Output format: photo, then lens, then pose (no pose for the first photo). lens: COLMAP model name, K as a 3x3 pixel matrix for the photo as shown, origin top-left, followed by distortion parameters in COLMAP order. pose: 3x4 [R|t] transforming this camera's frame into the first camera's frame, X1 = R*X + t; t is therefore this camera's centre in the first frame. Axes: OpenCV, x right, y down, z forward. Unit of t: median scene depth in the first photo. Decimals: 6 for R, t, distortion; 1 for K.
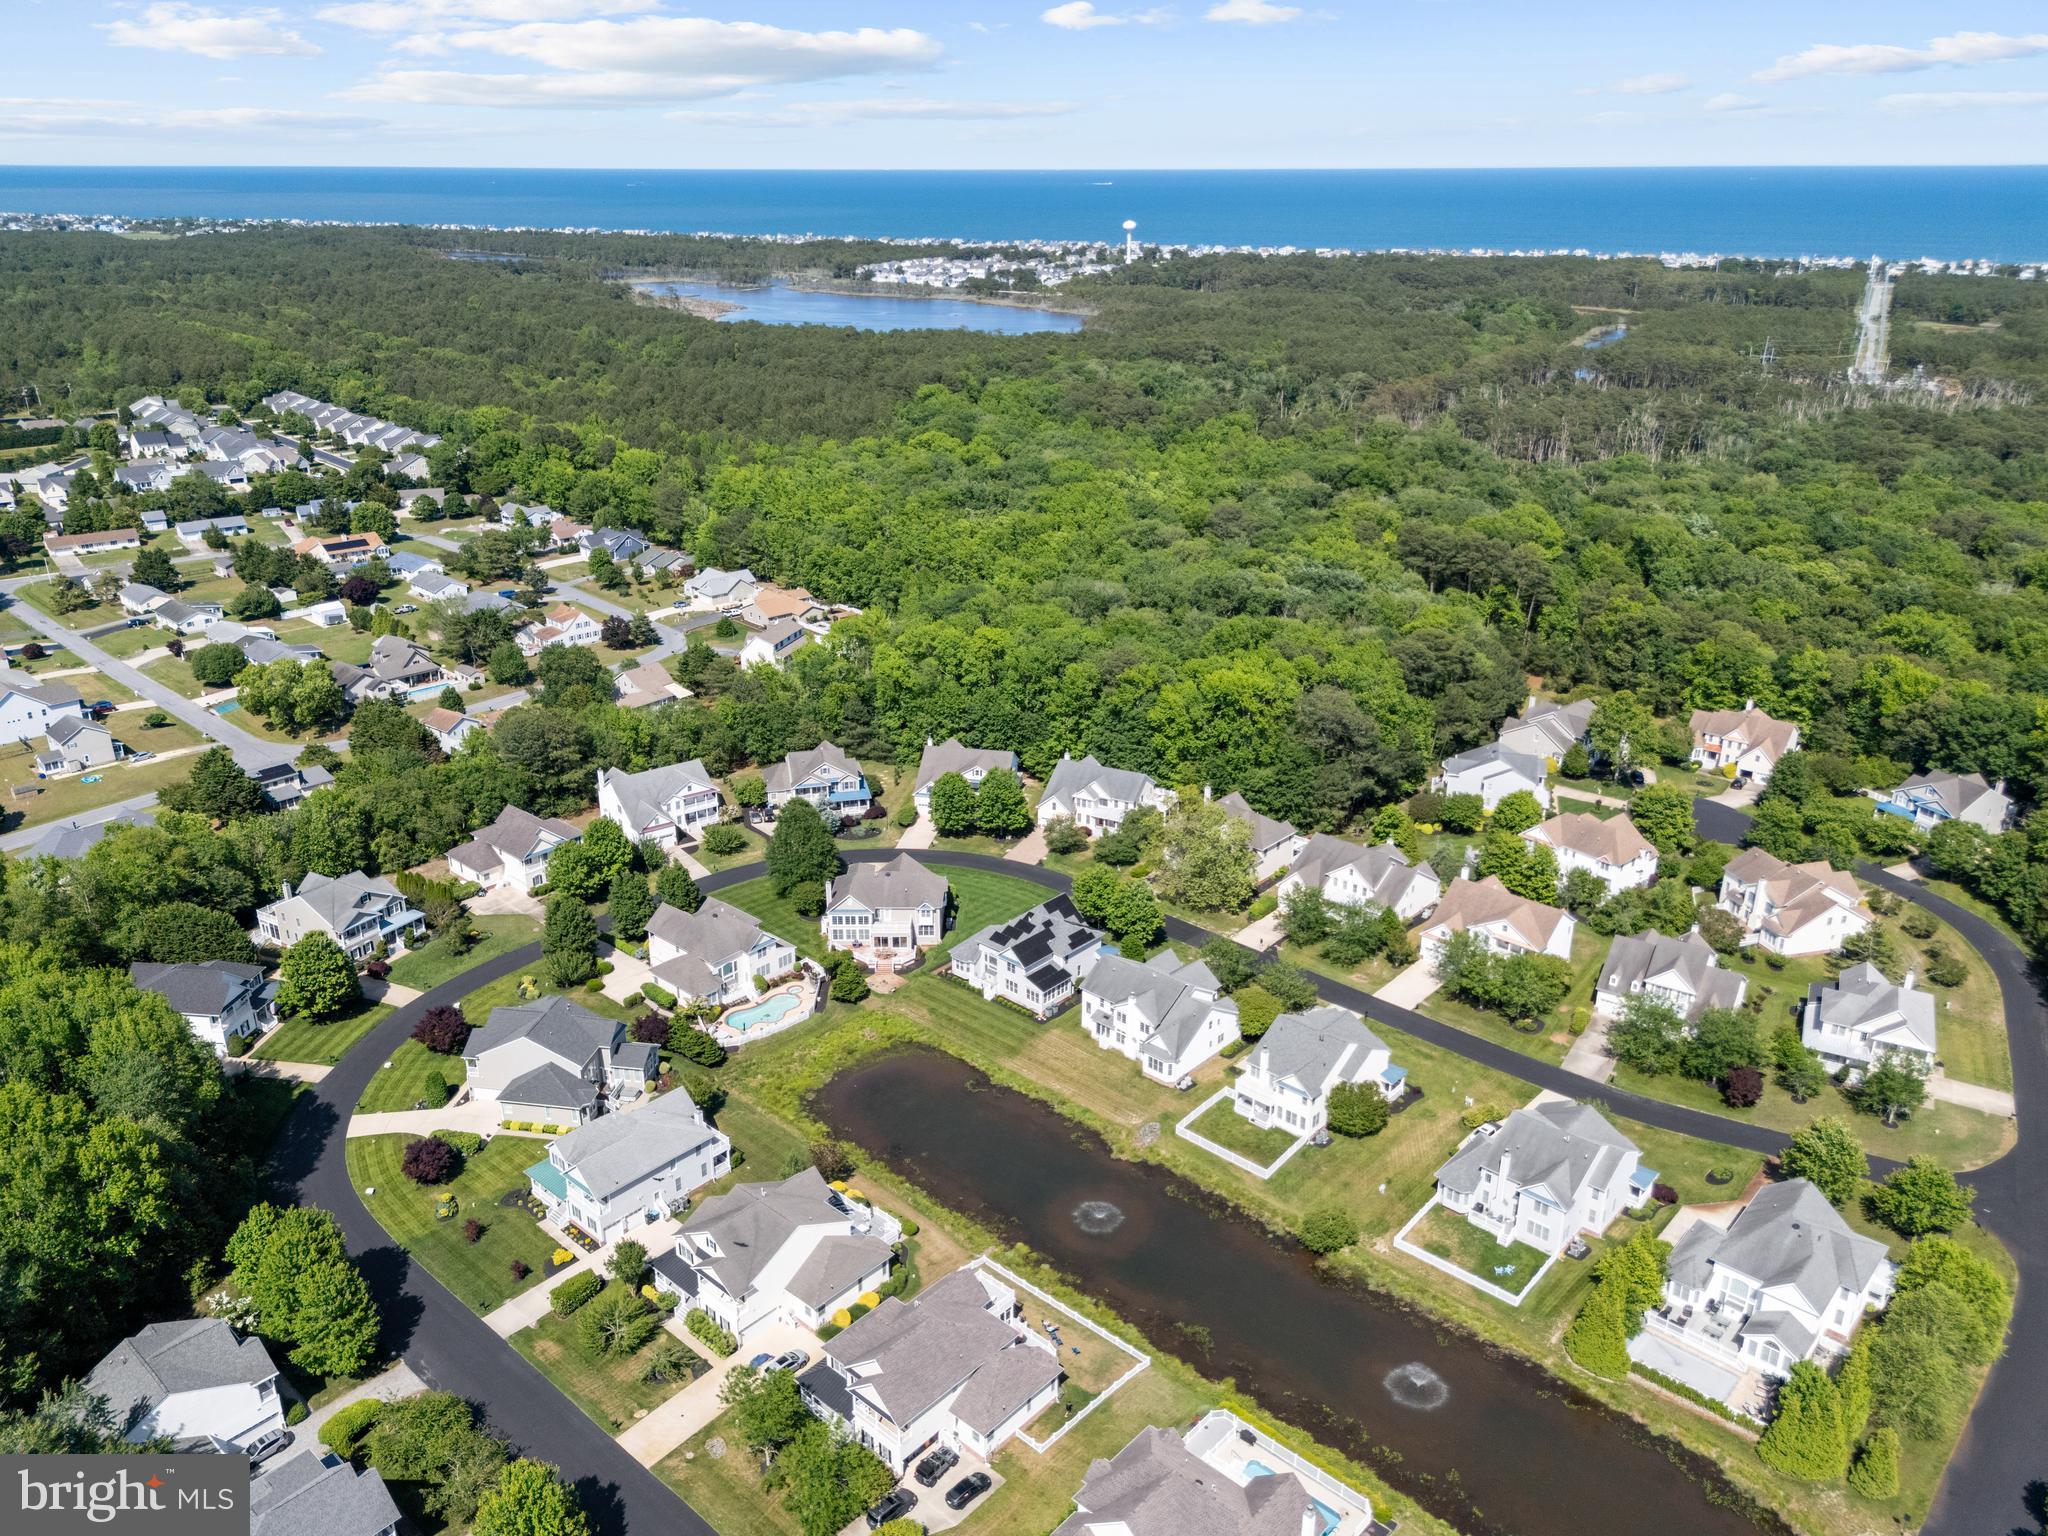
lens RADIAL K [[1544.5, 0, 1031.5], [0, 1544.5, 760.4], [0, 0, 1]] dist [0.038818, -0.019624]
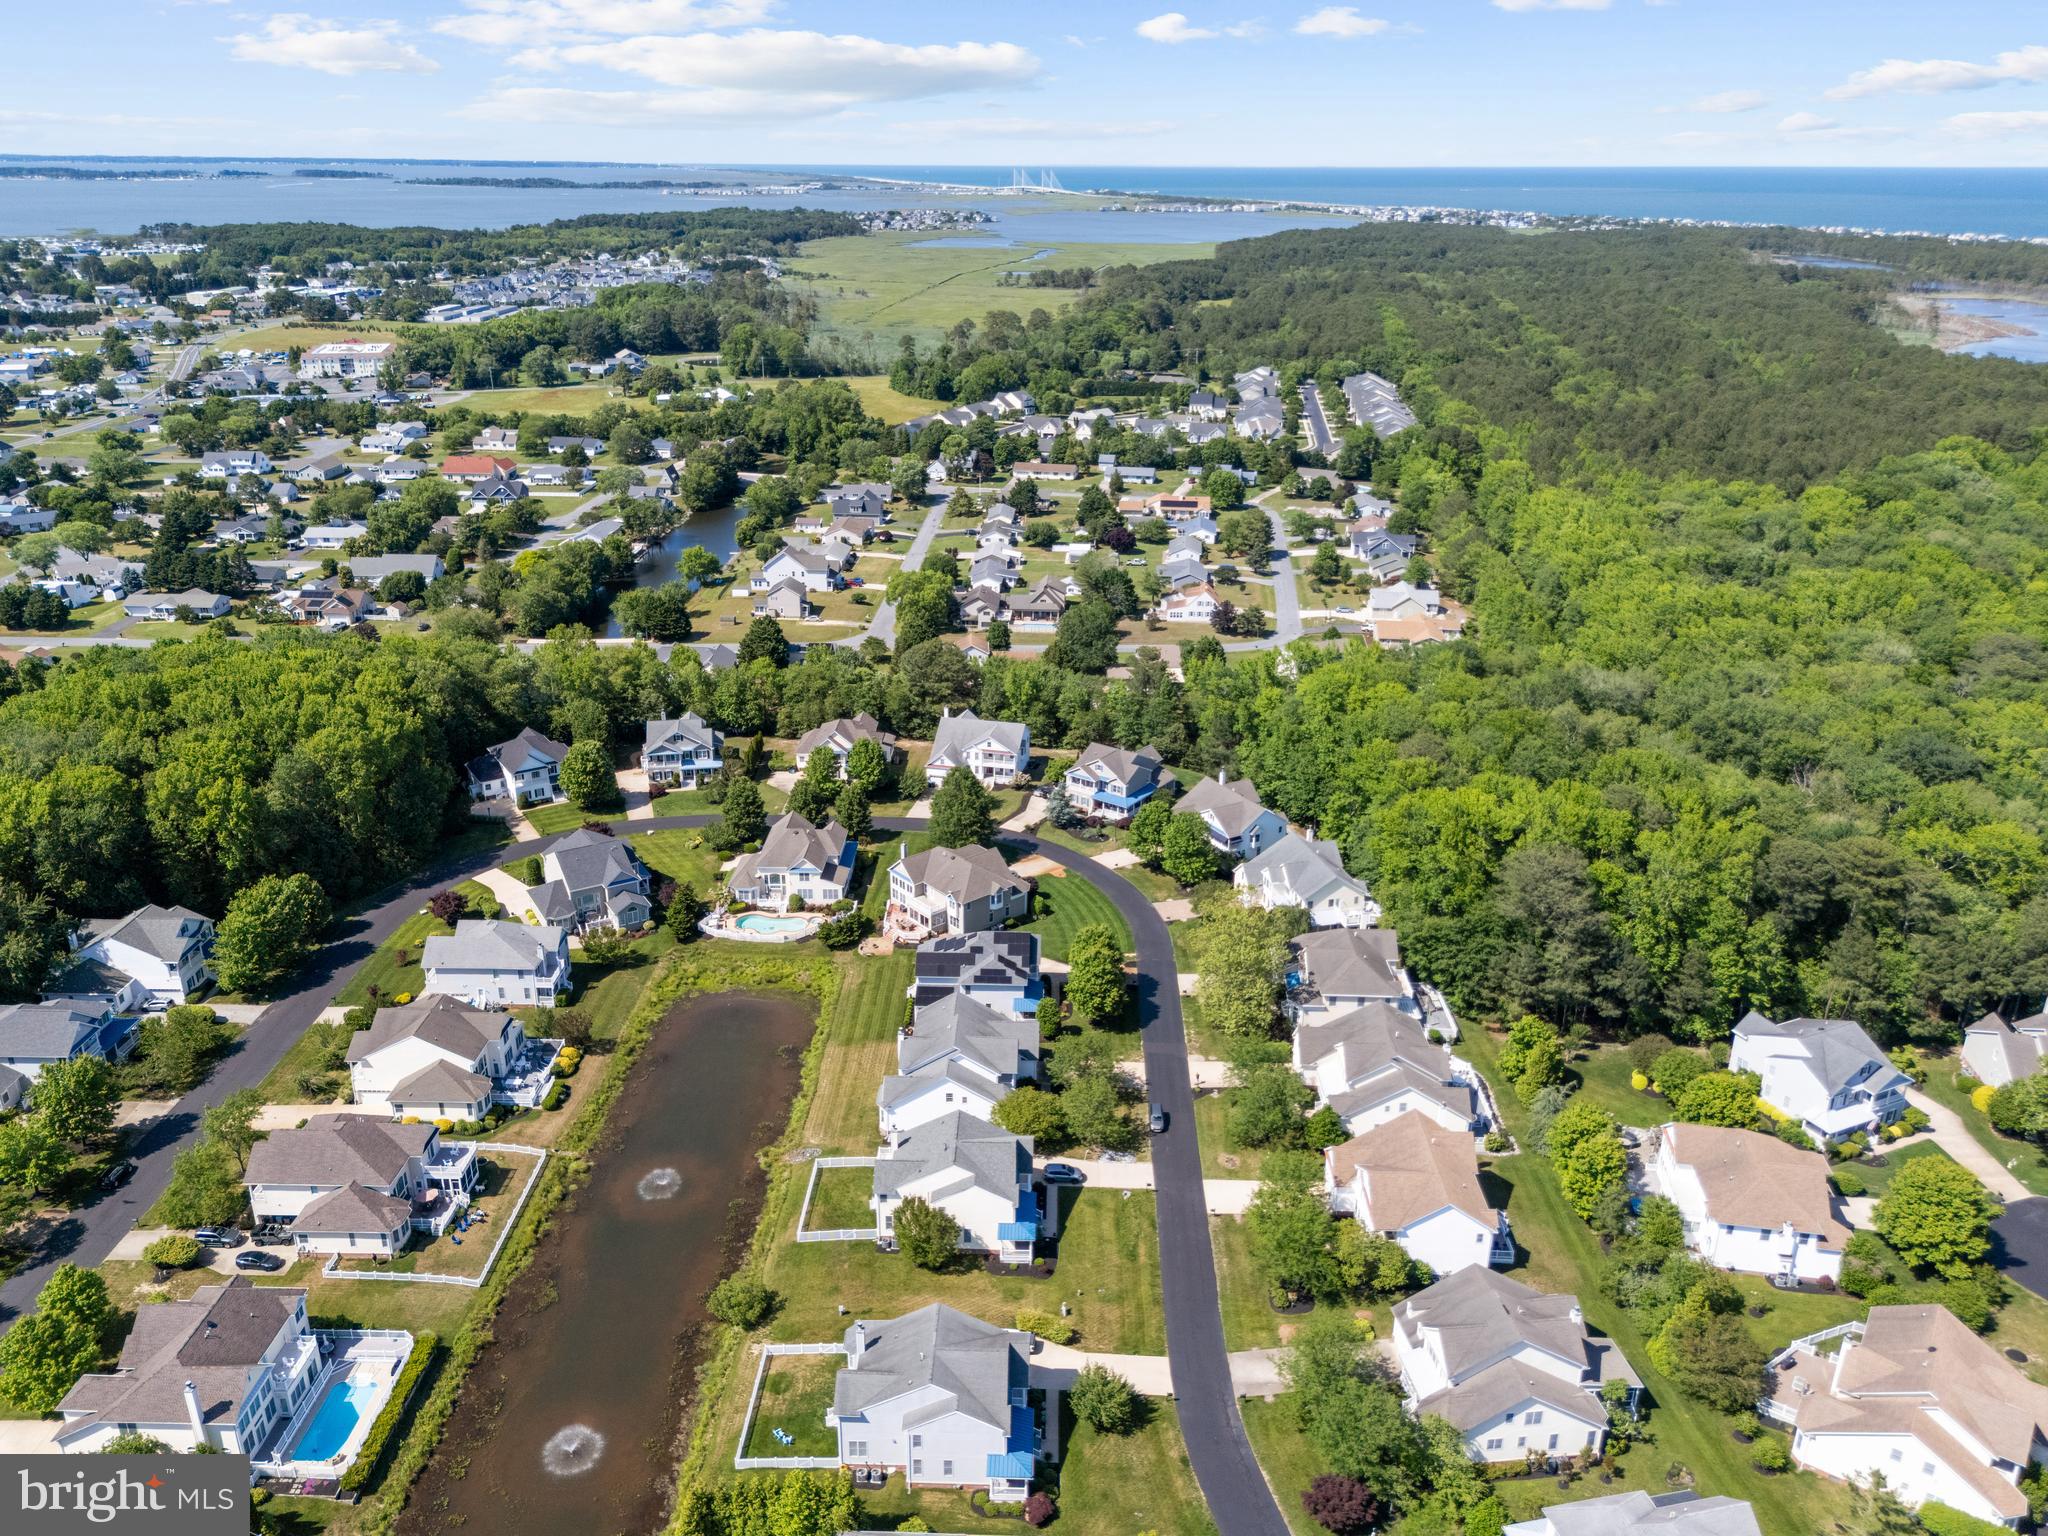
lens RADIAL K [[1544.5, 0, 1020.4], [0, 1544.5, 751.6], [0, 0, 1]] dist [0.038818, -0.019624]
pose [[0.639528, 0.276727, -0.717235, 0.672607], [-0.281640, 0.952440, 0.116348, -0.128787], [0.715320, 0.127594, 0.687050, 0.338339]]
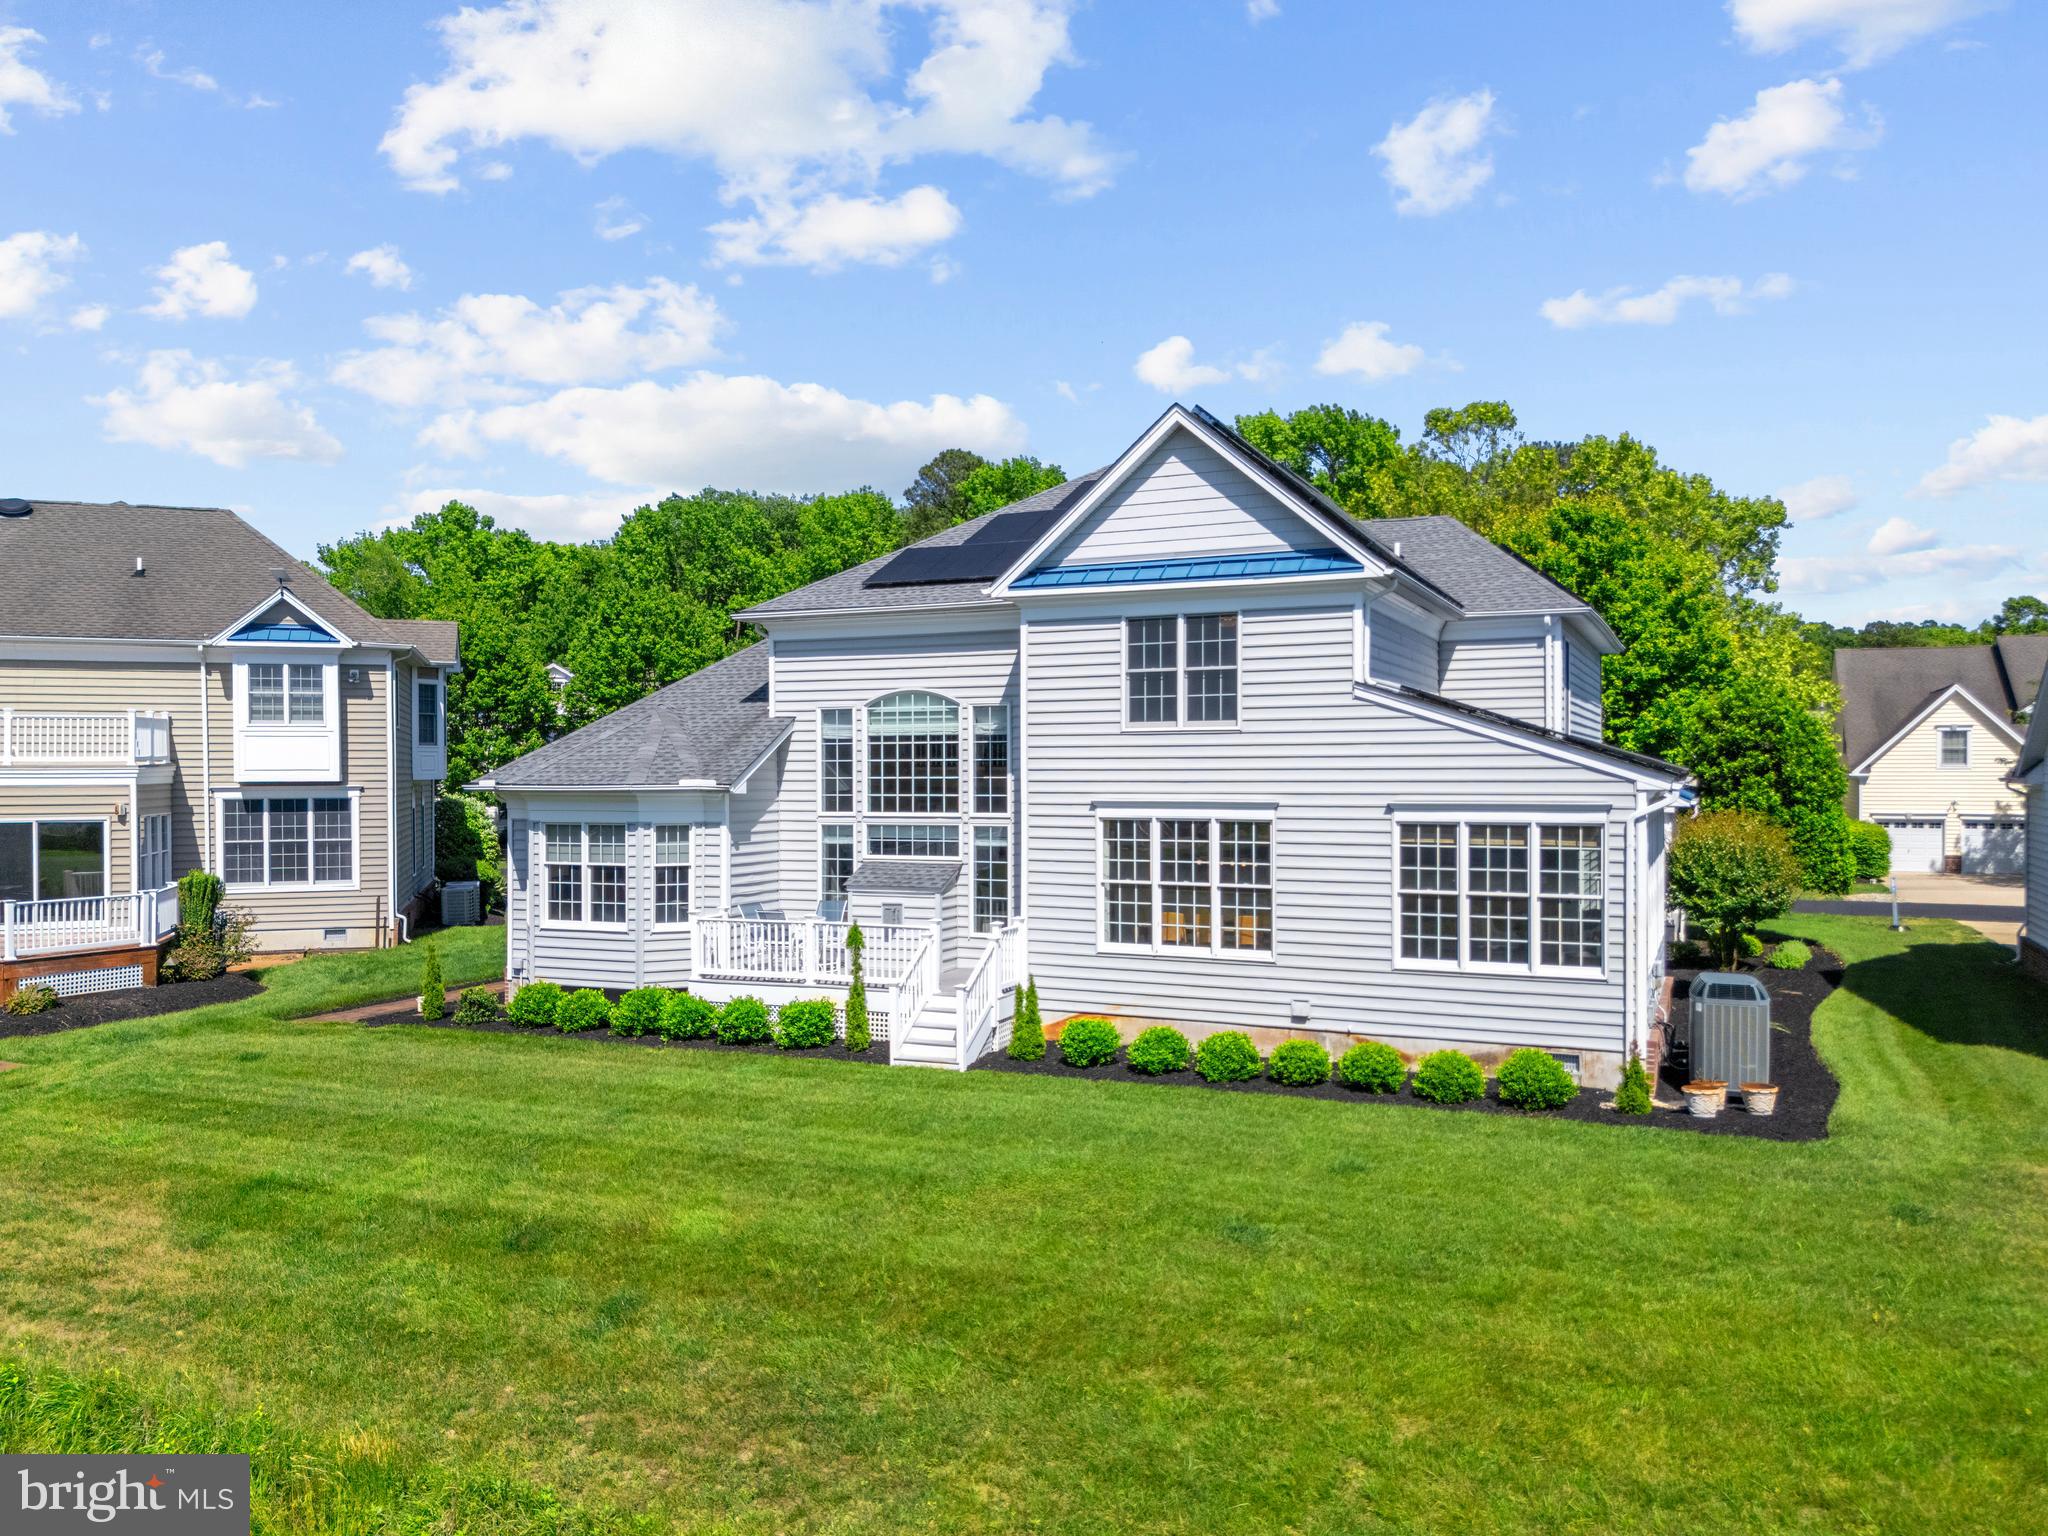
lens RADIAL K [[1544.5, 0, 1022.4], [0, 1544.5, 805.8], [0, 0, 1]] dist [0.038818, -0.019624]
pose [[0.951184, -0.009542, 0.308478, -0.050484], [0.116648, 0.936494, -0.330714, 0.166686], [-0.285732, 0.350554, 0.891891, 0.888425]]
